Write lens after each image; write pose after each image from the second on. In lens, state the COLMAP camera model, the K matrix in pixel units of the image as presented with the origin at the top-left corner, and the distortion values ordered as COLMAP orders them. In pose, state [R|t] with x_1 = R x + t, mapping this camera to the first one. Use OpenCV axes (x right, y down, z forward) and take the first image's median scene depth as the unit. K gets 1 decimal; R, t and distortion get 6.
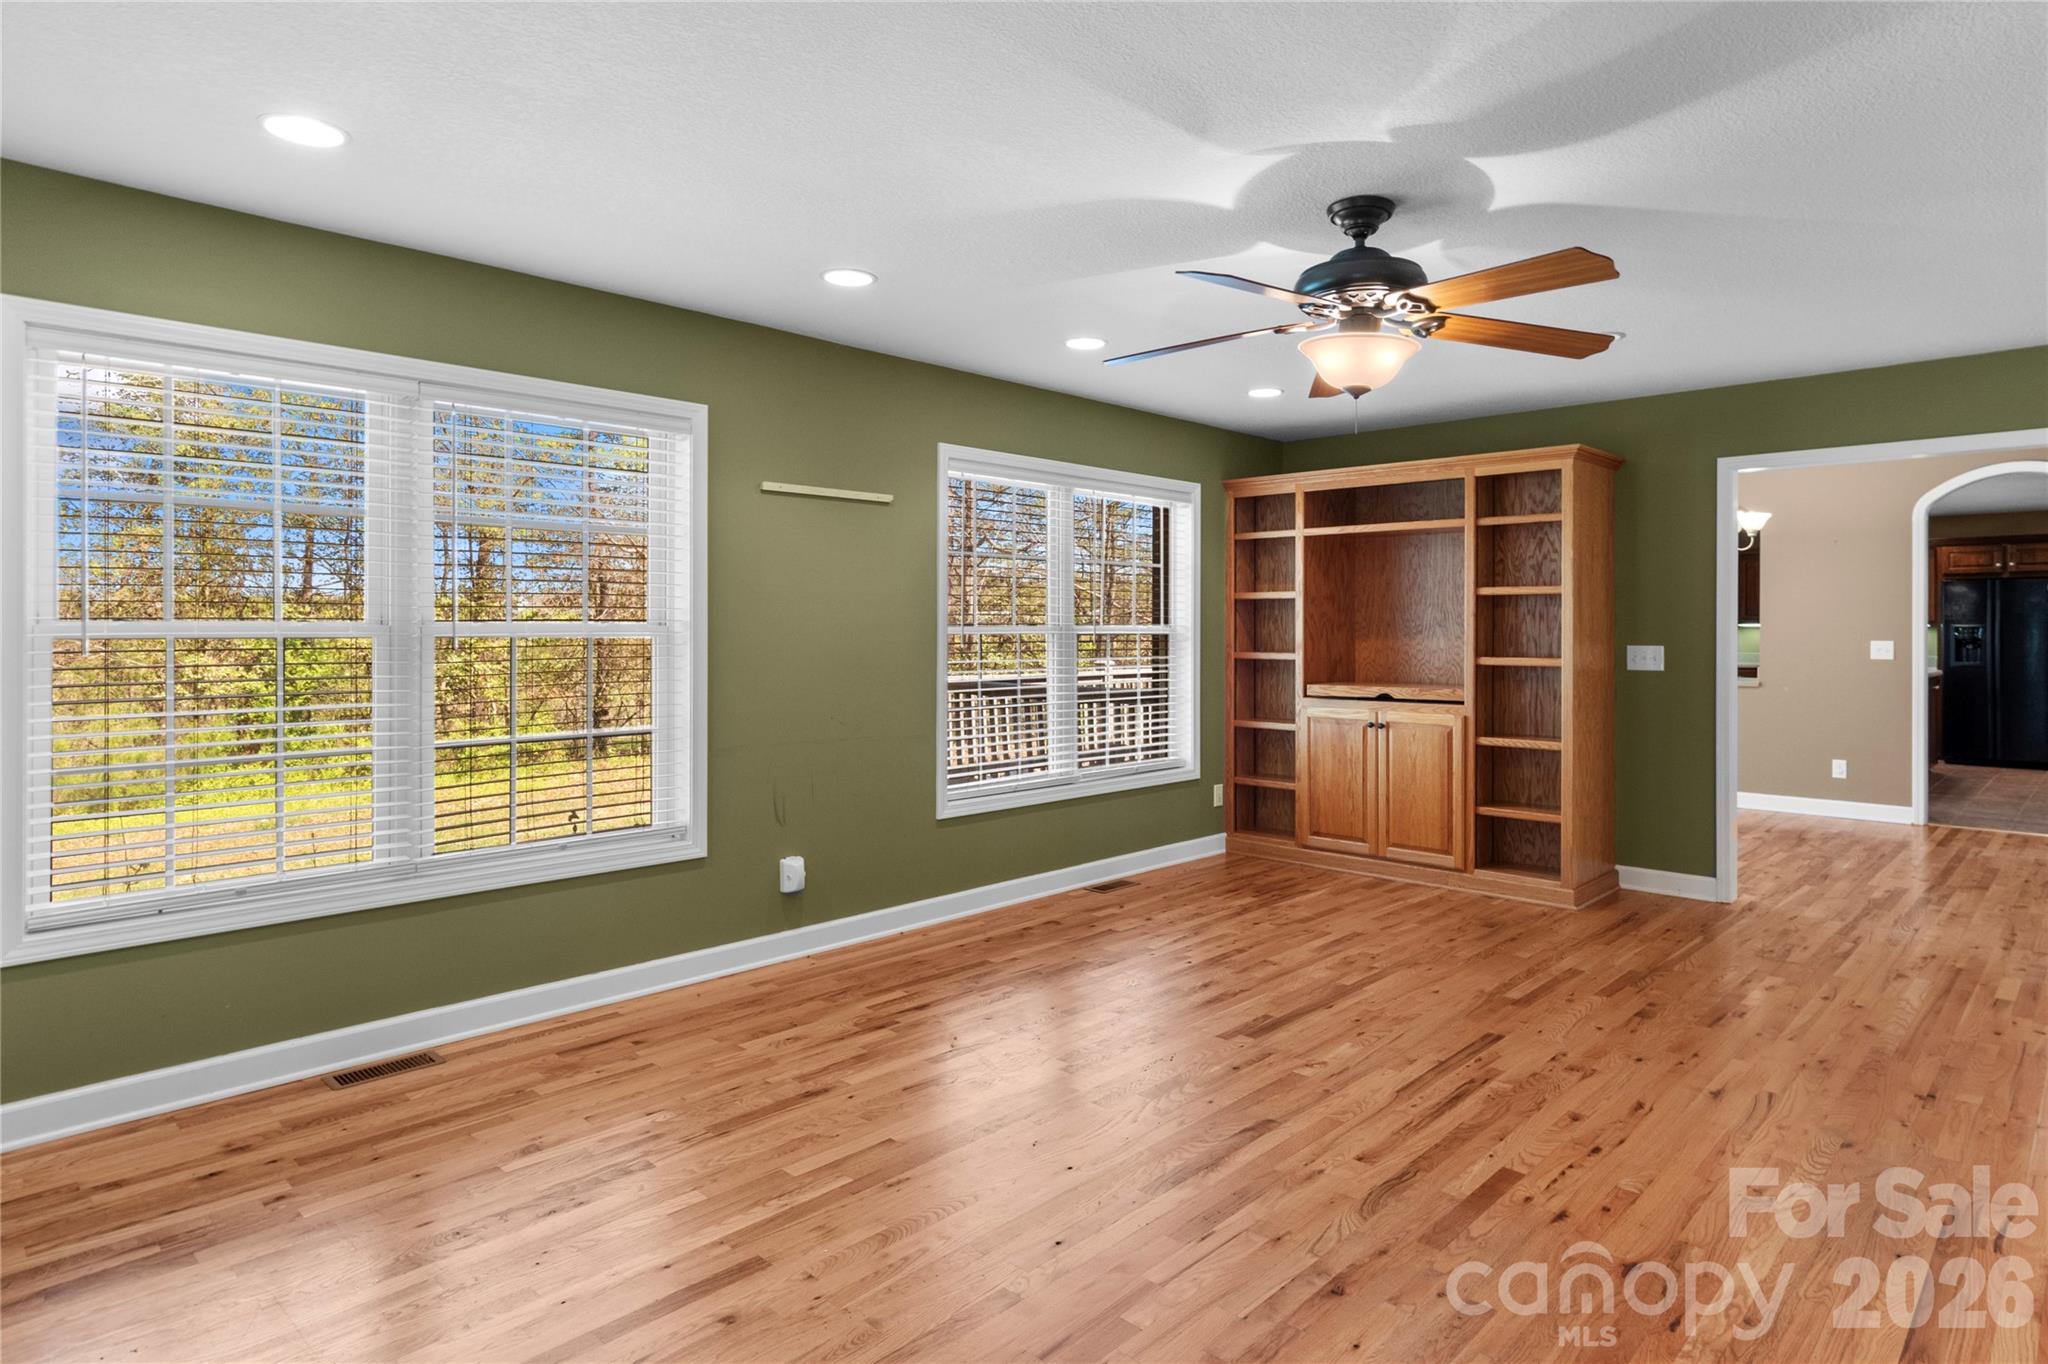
lens RADIAL K [[1159.1, 0, 1049.8], [0, 1159.1, 621.8], [0, 0, 1]] dist [0.000040, -0.000538]
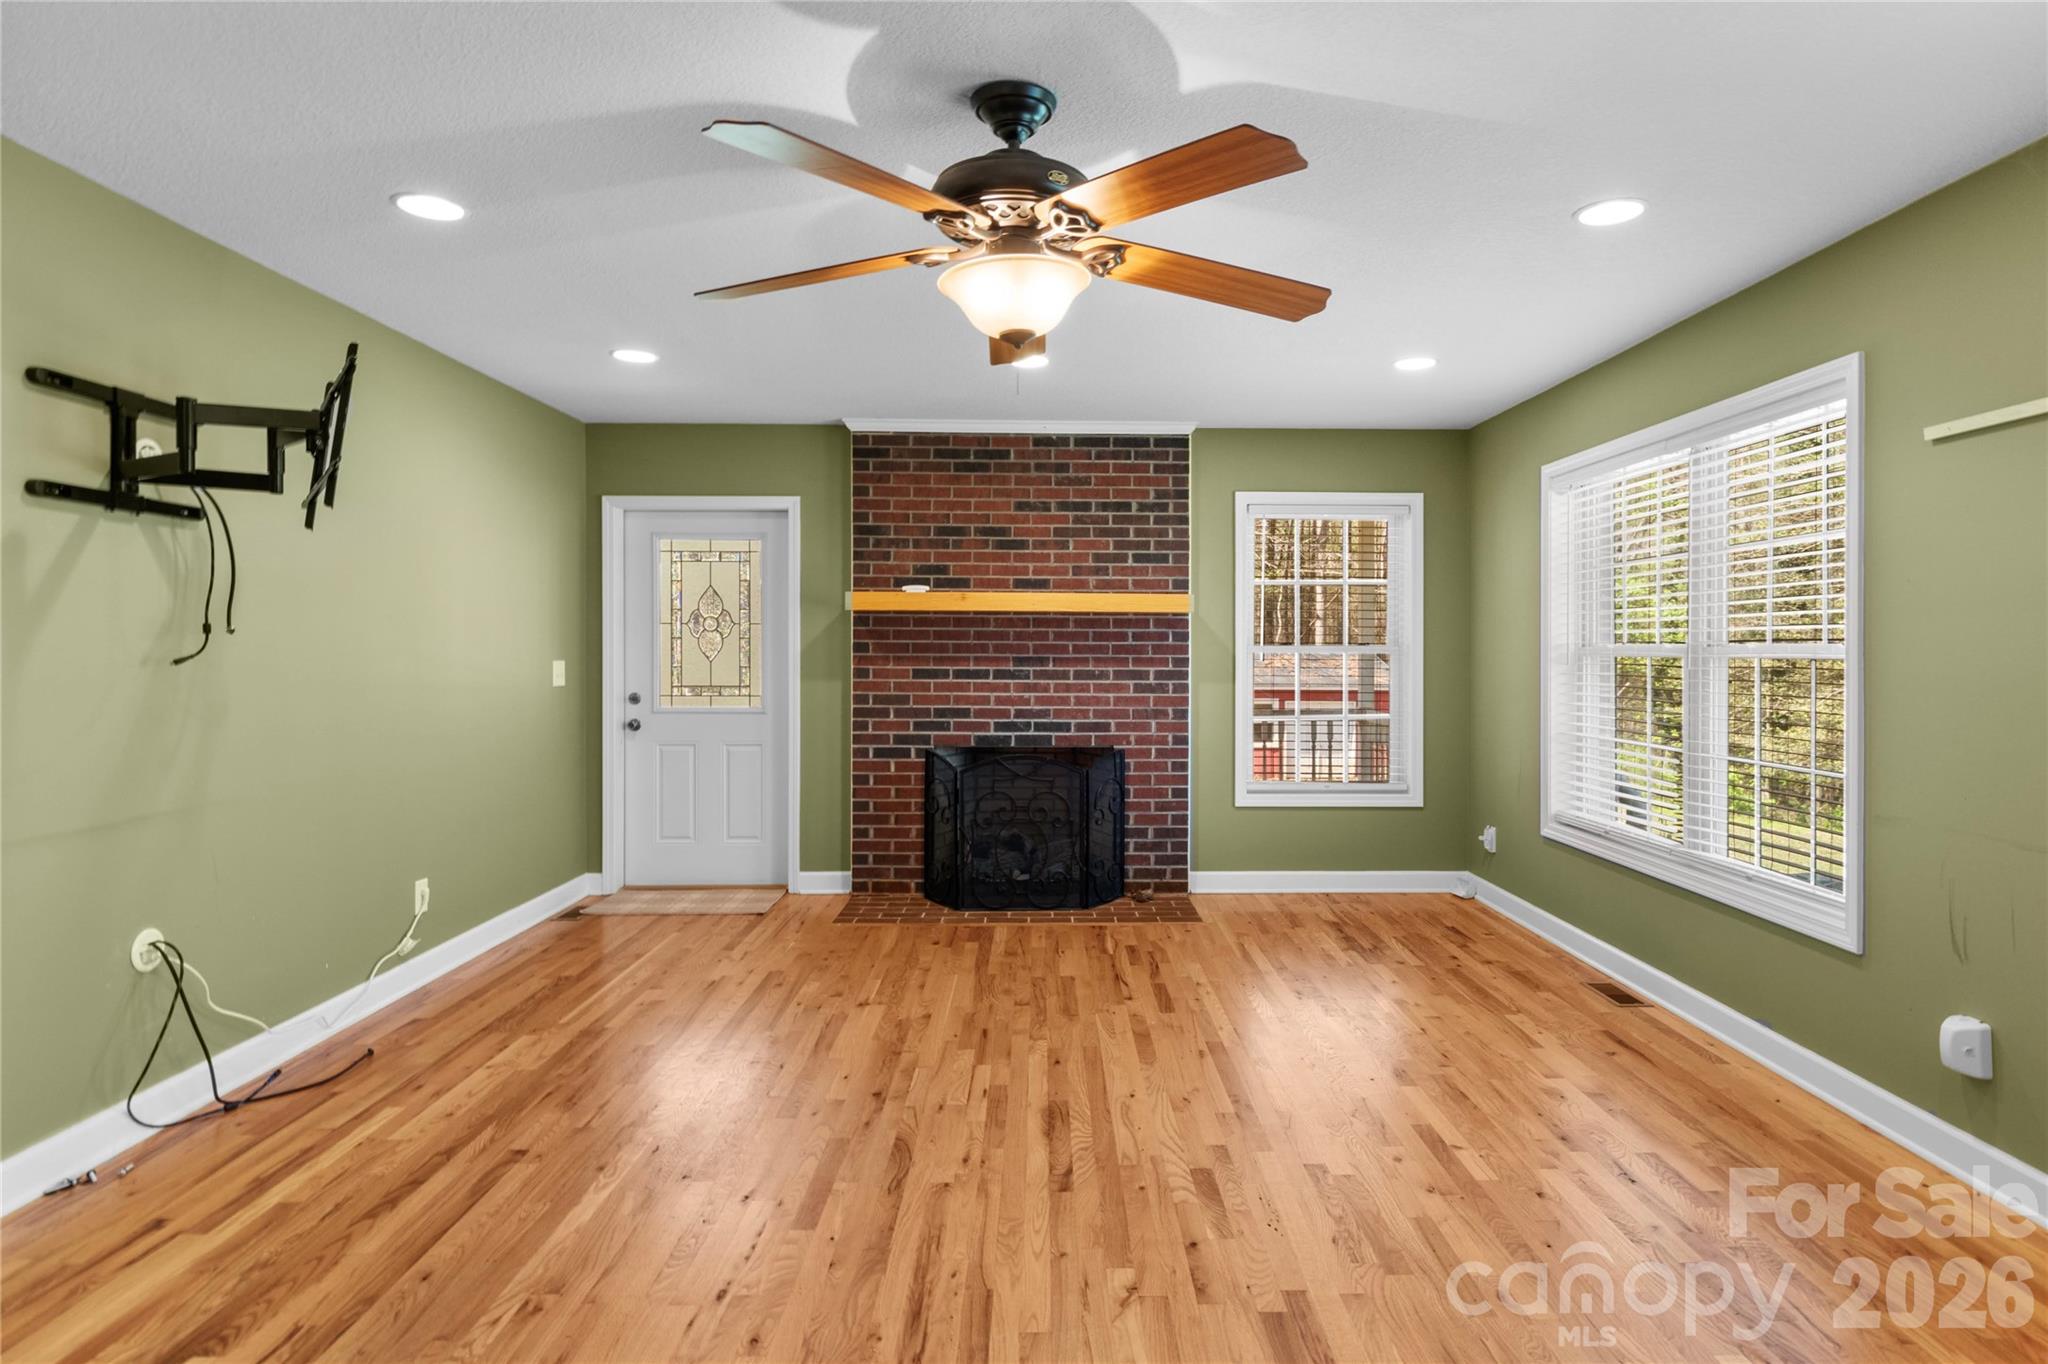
lens RADIAL K [[1090.0, 0, 1060.8], [0, 1090.0, 653.7], [0, 0, 1]] dist [0.000633, -0.001536]
pose [[-0.709390, -0.001908, -0.704813, 0.655805], [-0.003575, 0.999993, 0.000892, 0.014937], [0.704807, 0.003152, -0.709392, 1.332858]]
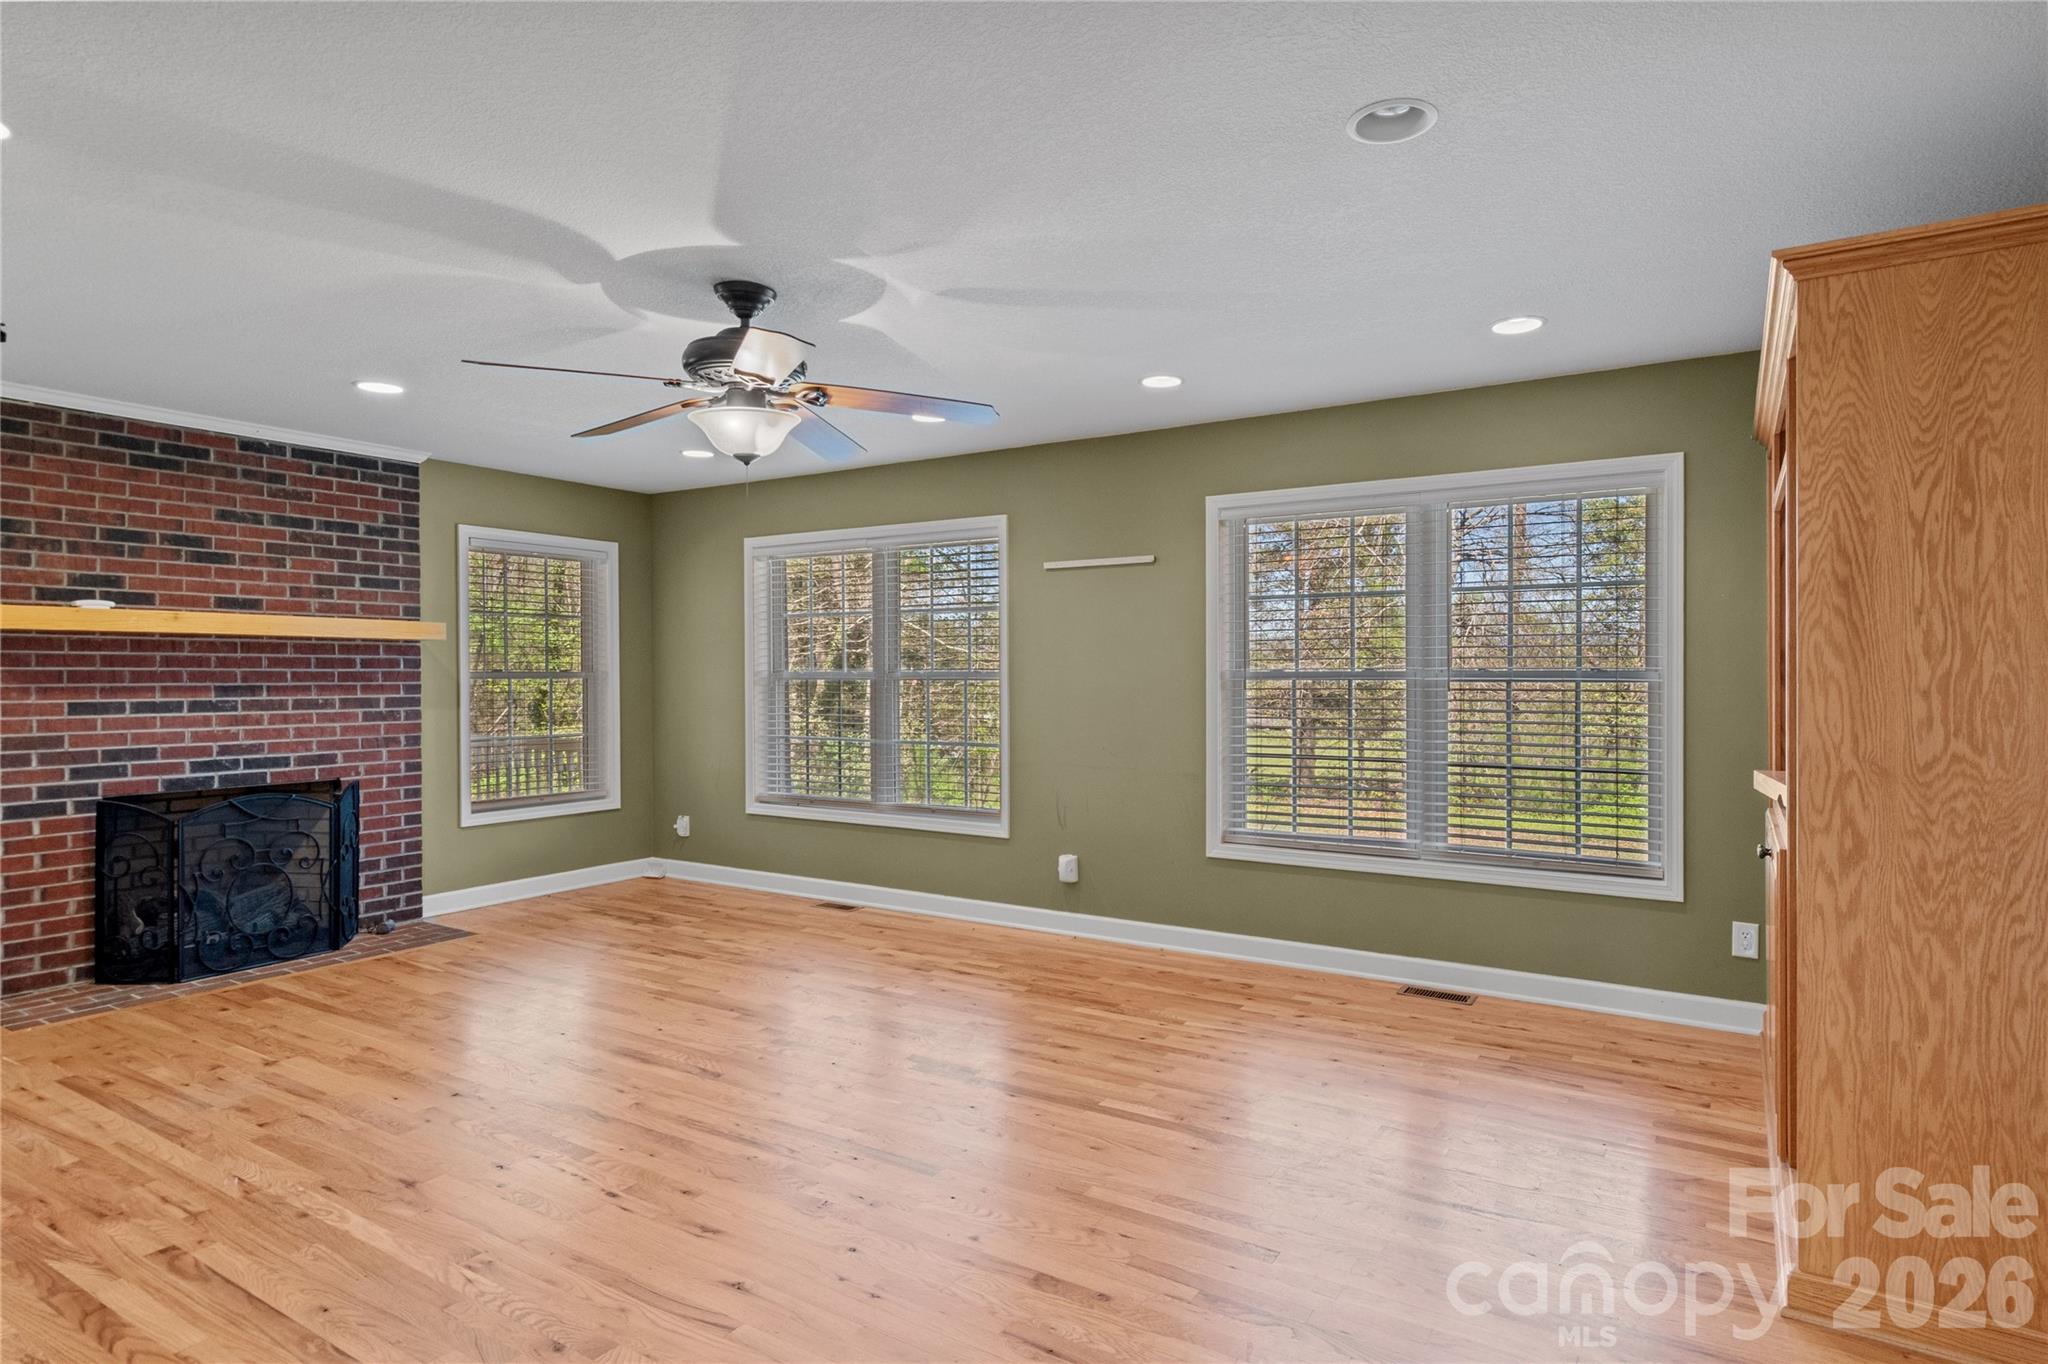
lens RADIAL K [[1090.0, 0, 1060.8], [0, 1090.0, 653.7], [0, 0, 1]] dist [0.000633, -0.001536]
pose [[0.202395, -0.019460, -0.979111, 1.161638], [0.004019, 0.999811, -0.019040, 0.010803], [0.979296, -0.000081, 0.202435, 0.937985]]
